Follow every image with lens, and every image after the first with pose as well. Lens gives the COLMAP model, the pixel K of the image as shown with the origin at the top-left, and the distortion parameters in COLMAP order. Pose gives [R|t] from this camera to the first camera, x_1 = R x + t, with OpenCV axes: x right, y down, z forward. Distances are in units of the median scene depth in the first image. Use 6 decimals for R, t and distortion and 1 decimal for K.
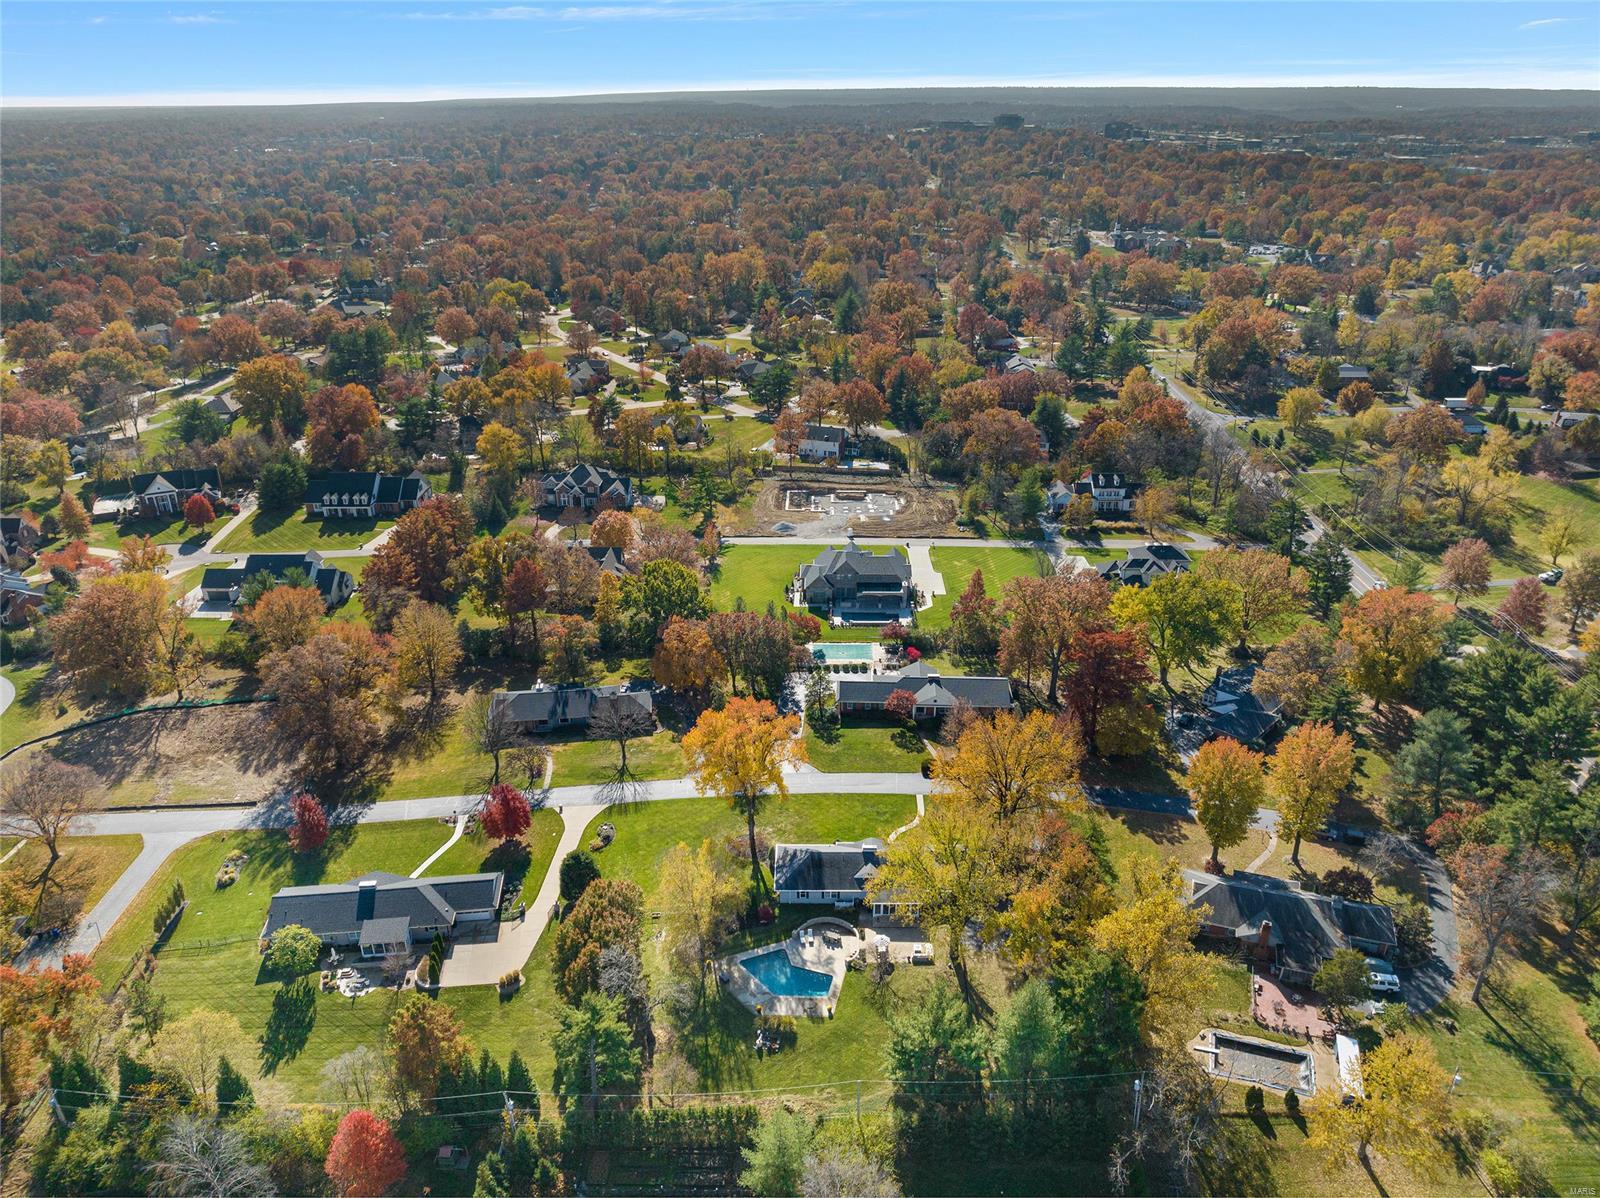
lens RADIAL K [[1129.5, 0, 791.5], [0, 1129.5, 604.0], [0, 0, 1]] dist [-0.021295, -0.029453]
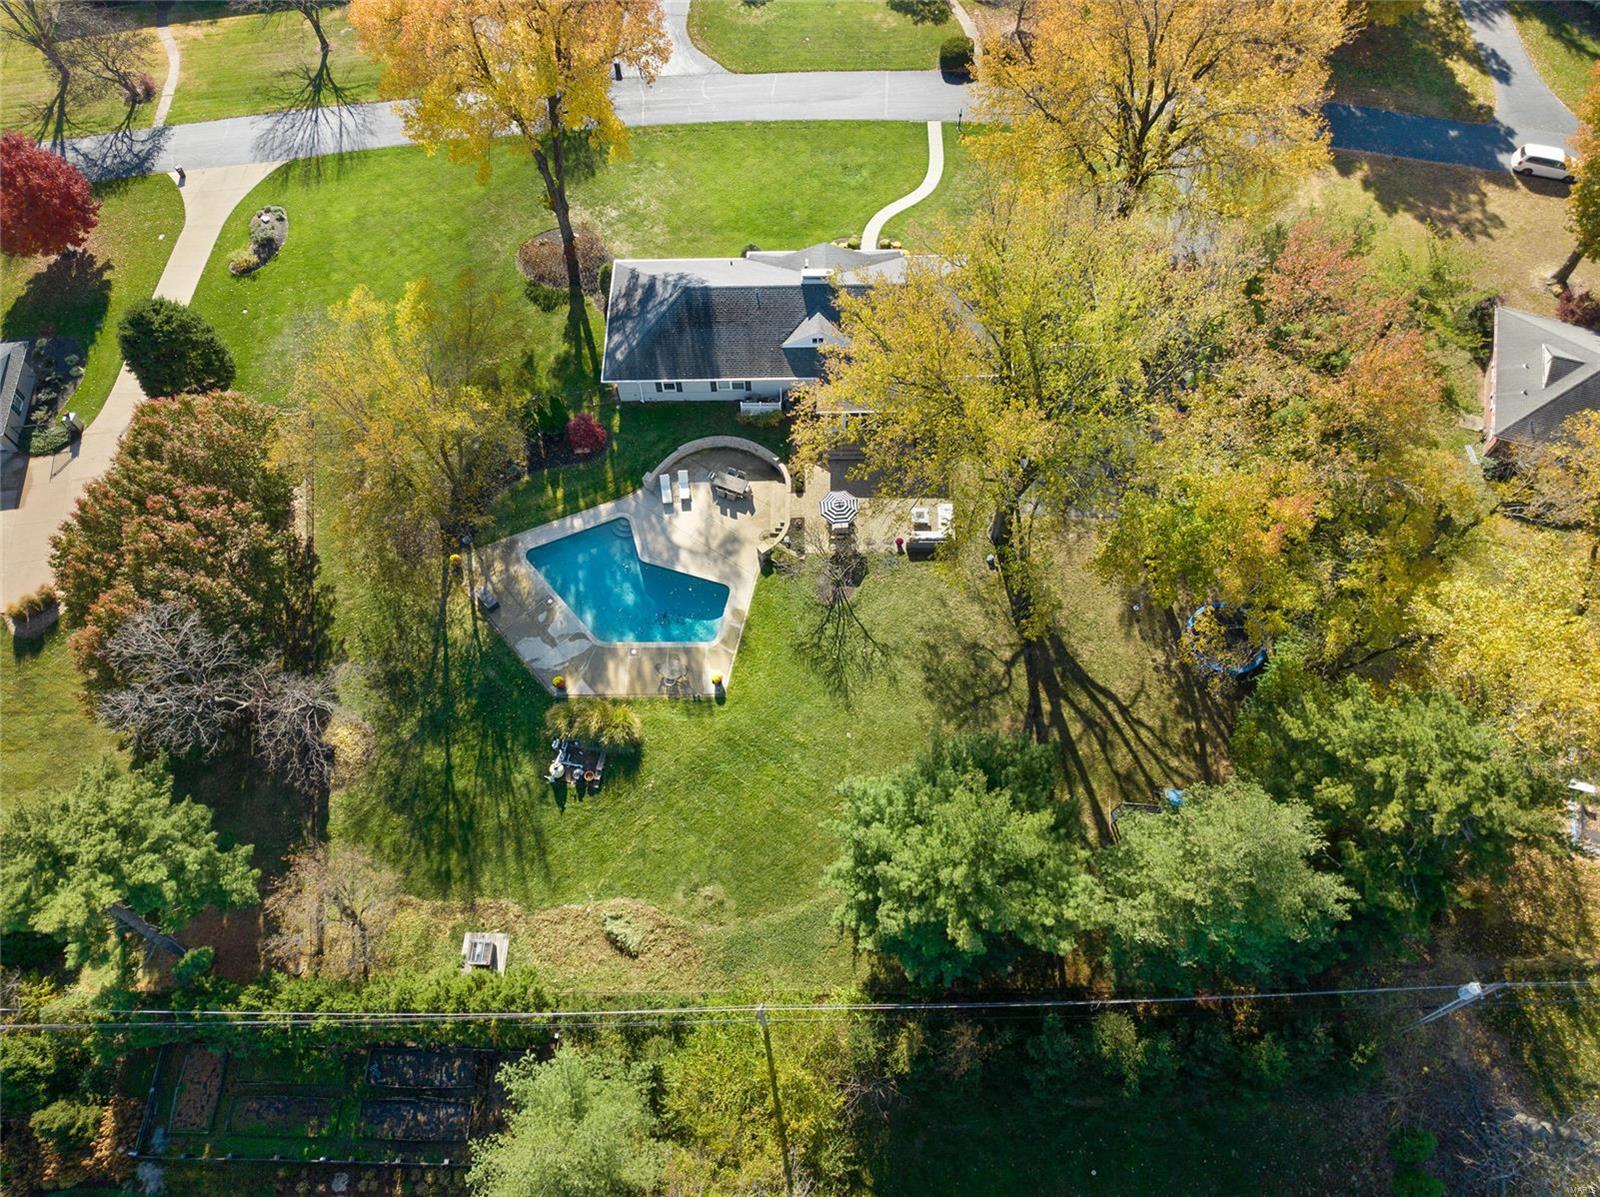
lens RADIAL K [[1112.5, 0, 783.0], [0, 1112.5, 605.4], [0, 0, 1]] dist [-0.031588, 0.000491]
pose [[0.999783, -0.020807, -0.001180, 0.050801], [0.017552, 0.810149, 0.585962, 0.066474], [-0.011236, -0.585855, 0.810338, 0.555248]]
